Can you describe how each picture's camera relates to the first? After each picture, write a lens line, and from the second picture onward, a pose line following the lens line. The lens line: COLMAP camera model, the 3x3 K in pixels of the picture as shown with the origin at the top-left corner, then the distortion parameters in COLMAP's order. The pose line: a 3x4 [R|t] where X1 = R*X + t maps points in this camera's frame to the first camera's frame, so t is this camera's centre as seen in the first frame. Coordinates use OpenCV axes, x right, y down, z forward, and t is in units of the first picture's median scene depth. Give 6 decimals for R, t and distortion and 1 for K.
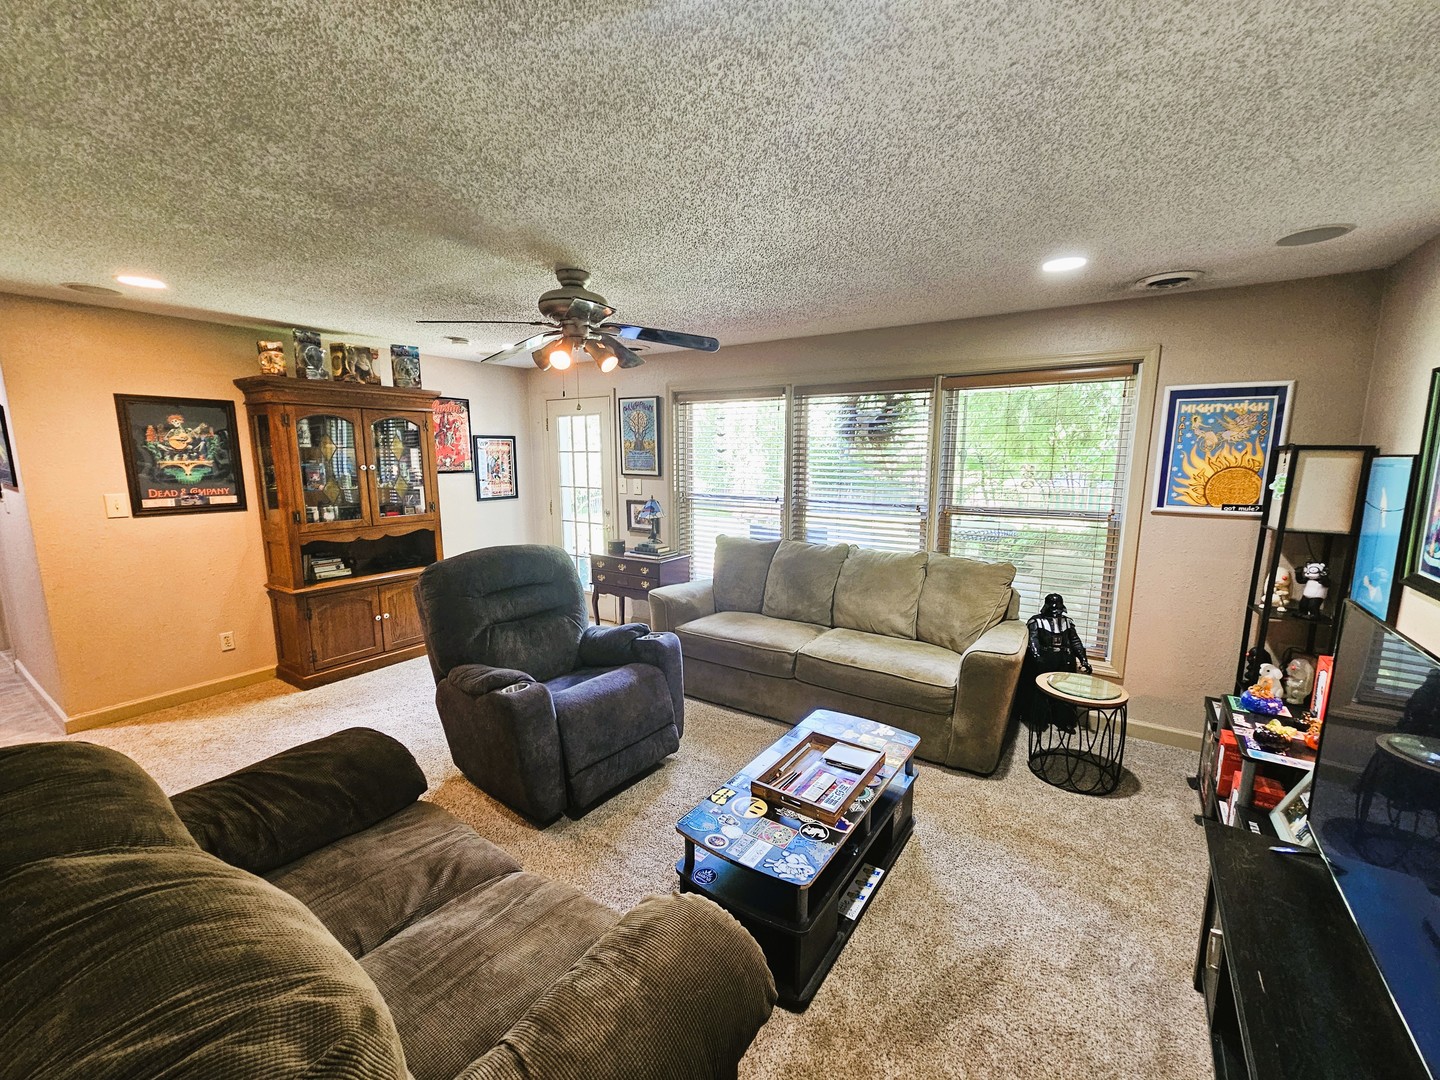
lens RADIAL K [[585.3, 0, 728.2], [0, 585.3, 544.6], [0, 0, 1]] dist [-0.001310, -0.000101]
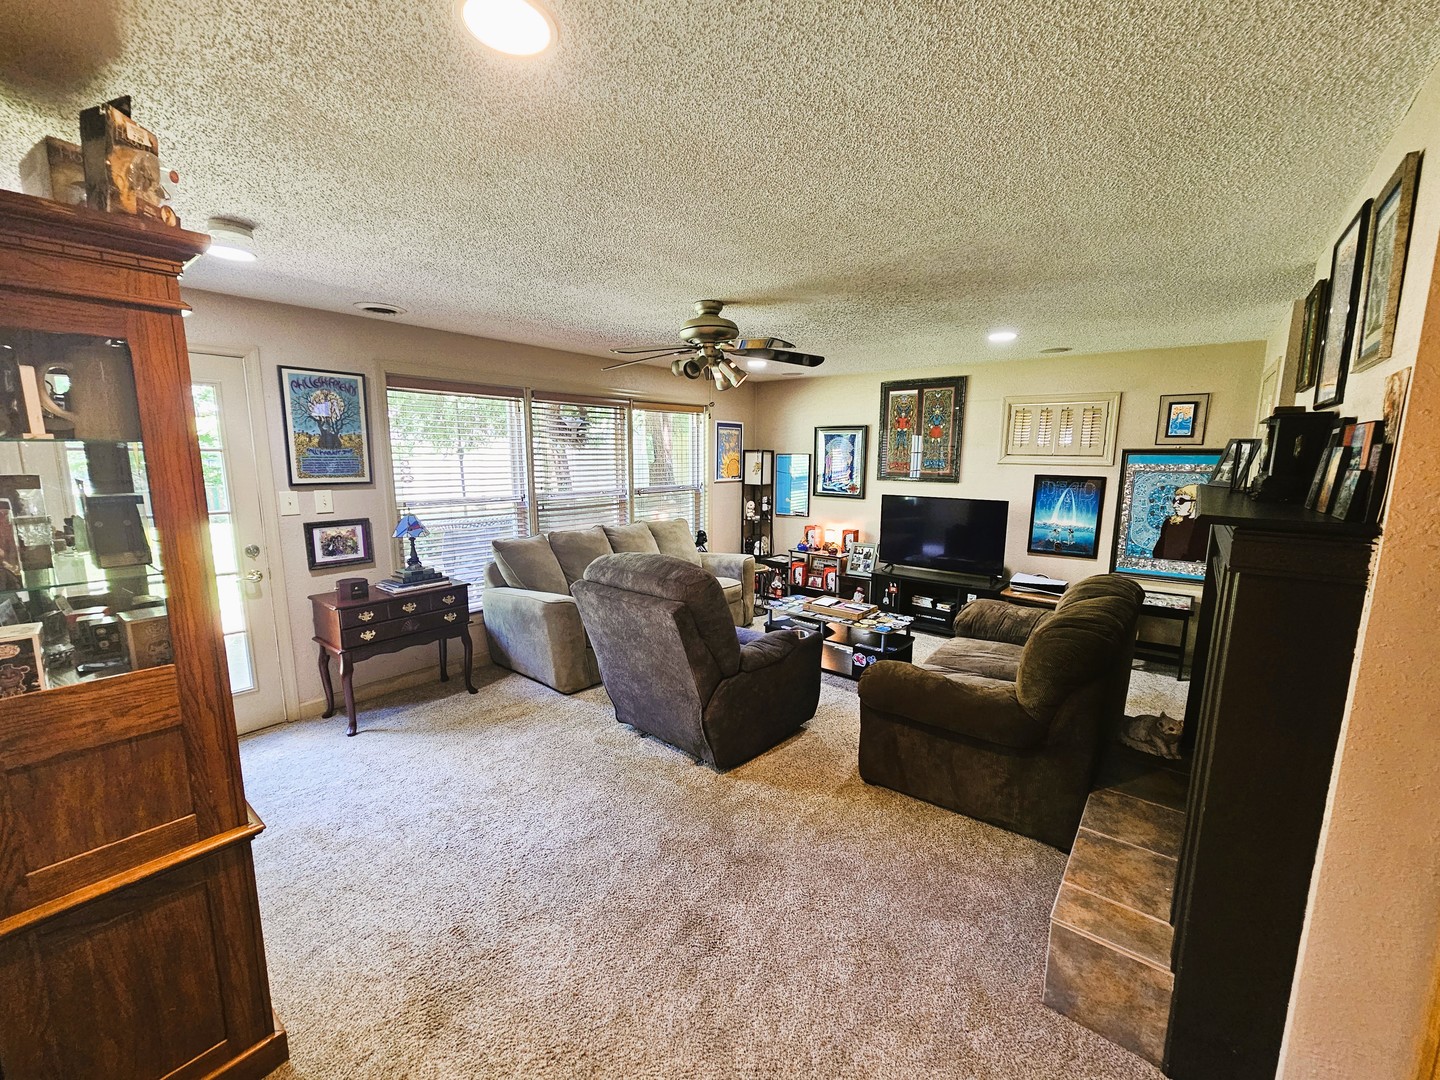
lens RADIAL K [[585.3, 0, 720.6], [0, 585.3, 541.7], [0, 0, 1]] dist [-0.001310, -0.000101]
pose [[0.101163, -0.151253, 0.983305, -1.018277], [0.149496, 0.979464, 0.135281, -0.099193], [-0.983574, 0.133315, 0.121697, 0.610064]]
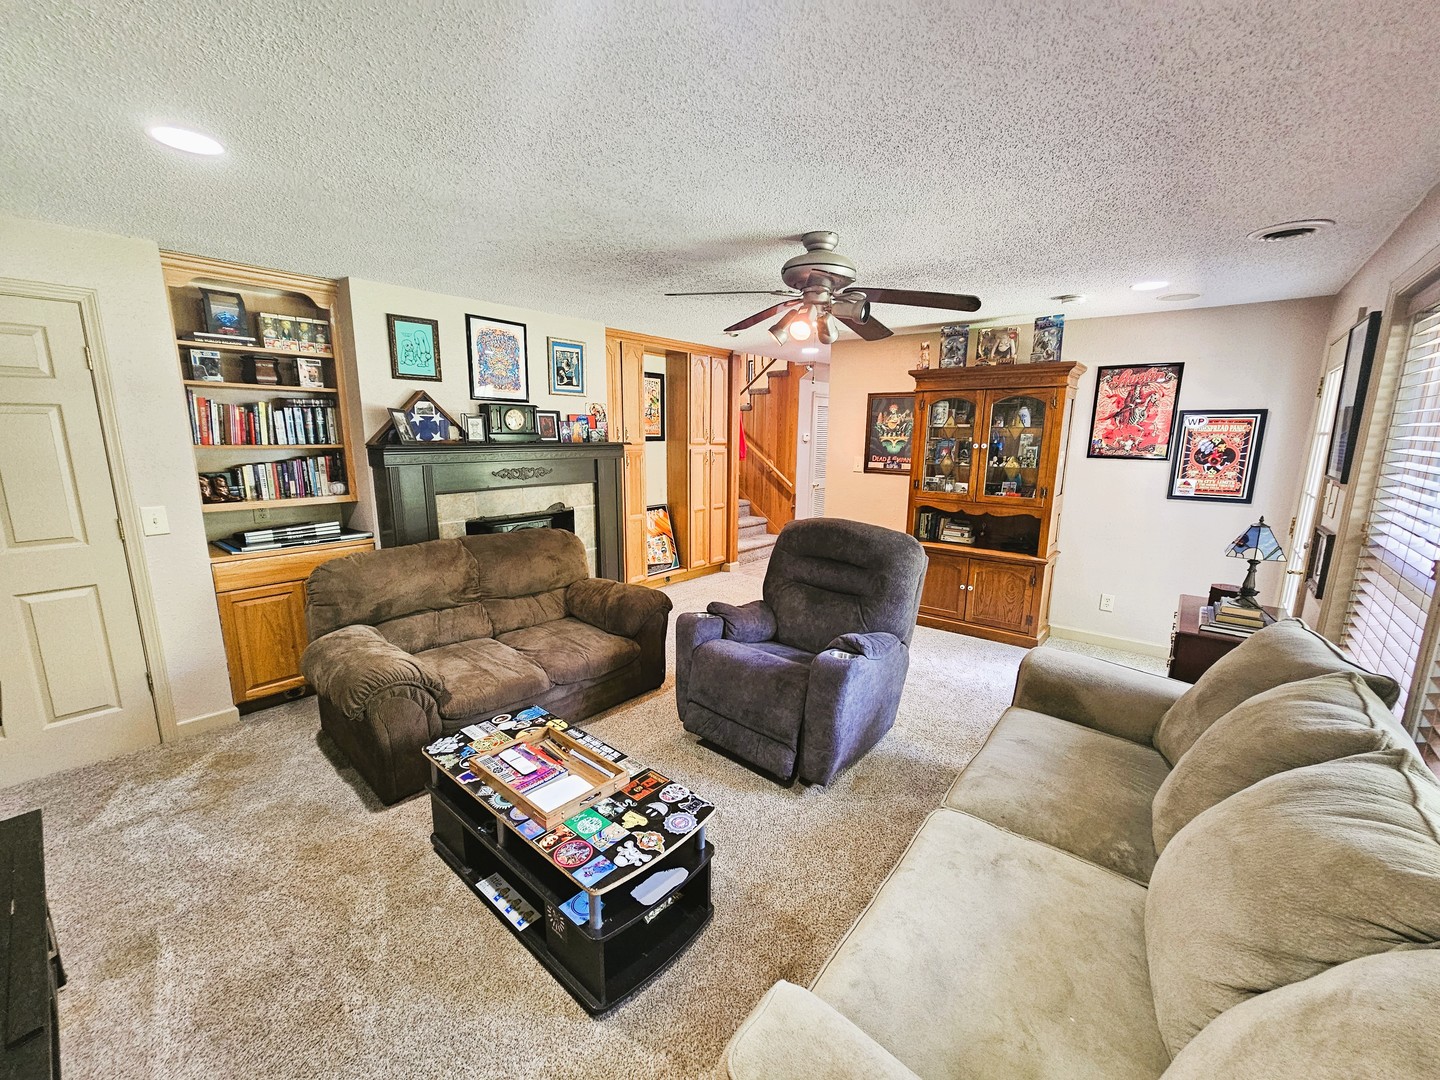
lens RADIAL K [[585.3, 0, 723.1], [0, 585.3, 546.2], [0, 0, 1]] dist [-0.001310, -0.000101]
pose [[-0.104613, 0.189751, -0.976243, 0.520609], [-0.165397, 0.964639, 0.205219, -0.102559], [0.980663, 0.182937, -0.069530, 0.684966]]
